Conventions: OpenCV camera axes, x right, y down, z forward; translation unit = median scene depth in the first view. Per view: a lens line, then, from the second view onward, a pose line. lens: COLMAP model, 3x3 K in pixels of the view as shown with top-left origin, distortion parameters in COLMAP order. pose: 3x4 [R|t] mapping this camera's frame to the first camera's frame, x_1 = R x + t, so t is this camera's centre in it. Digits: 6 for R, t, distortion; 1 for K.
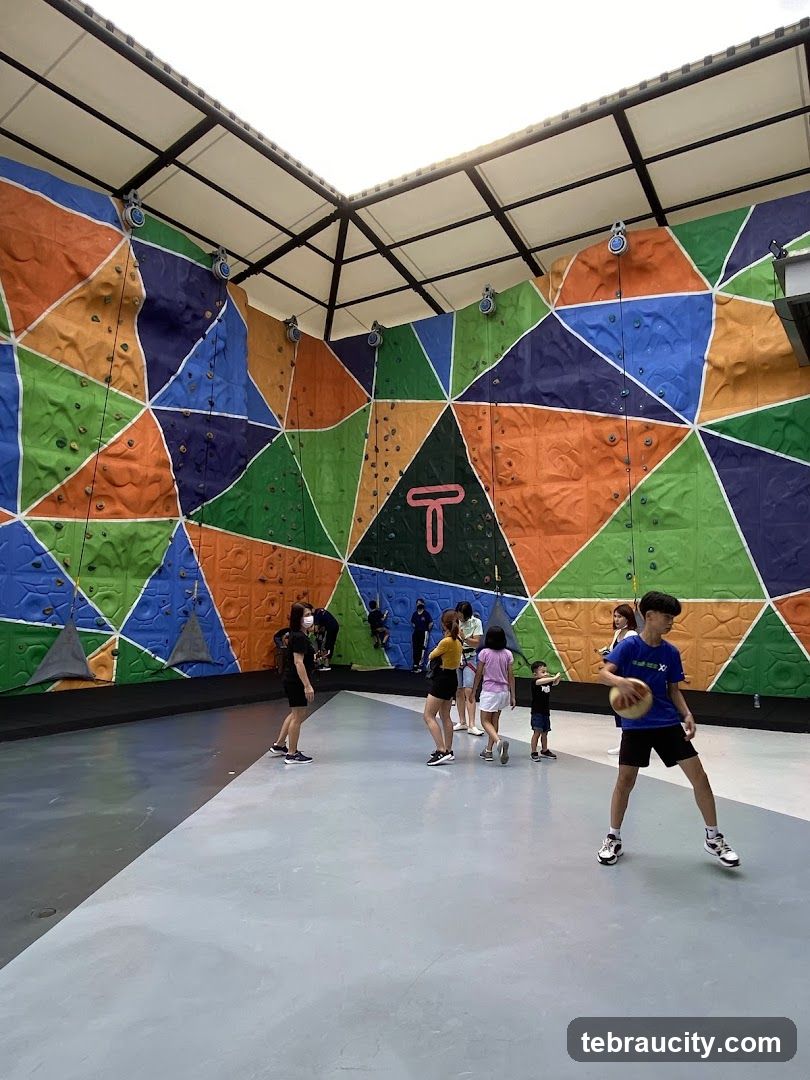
lens RADIAL K [[731.2, 0, 405.0], [0, 731.2, 540.0], [0, 0, 1]] dist [-0.000140, -0.000131]
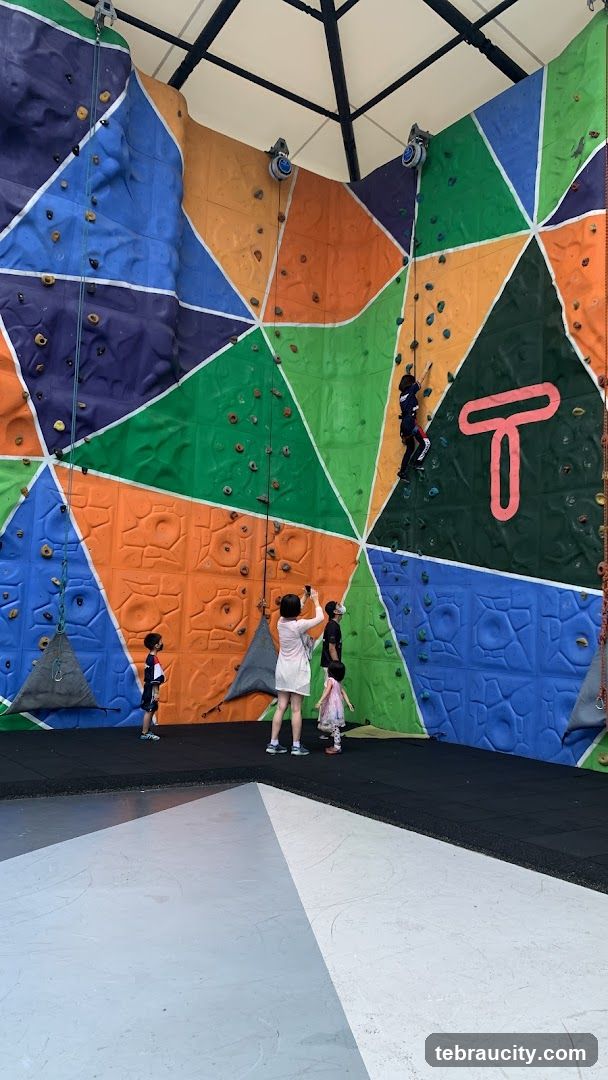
lens RADIAL K [[837.6, 0, 304.0], [0, 837.6, 540.0], [0, 0, 1]] dist [-0.008825, -0.064695]
pose [[0.930583, -0.006152, -0.366028, 0.124459], [-0.003163, 0.999686, -0.024844, 0.047348], [0.366066, 0.024277, 0.930272, 0.393103]]
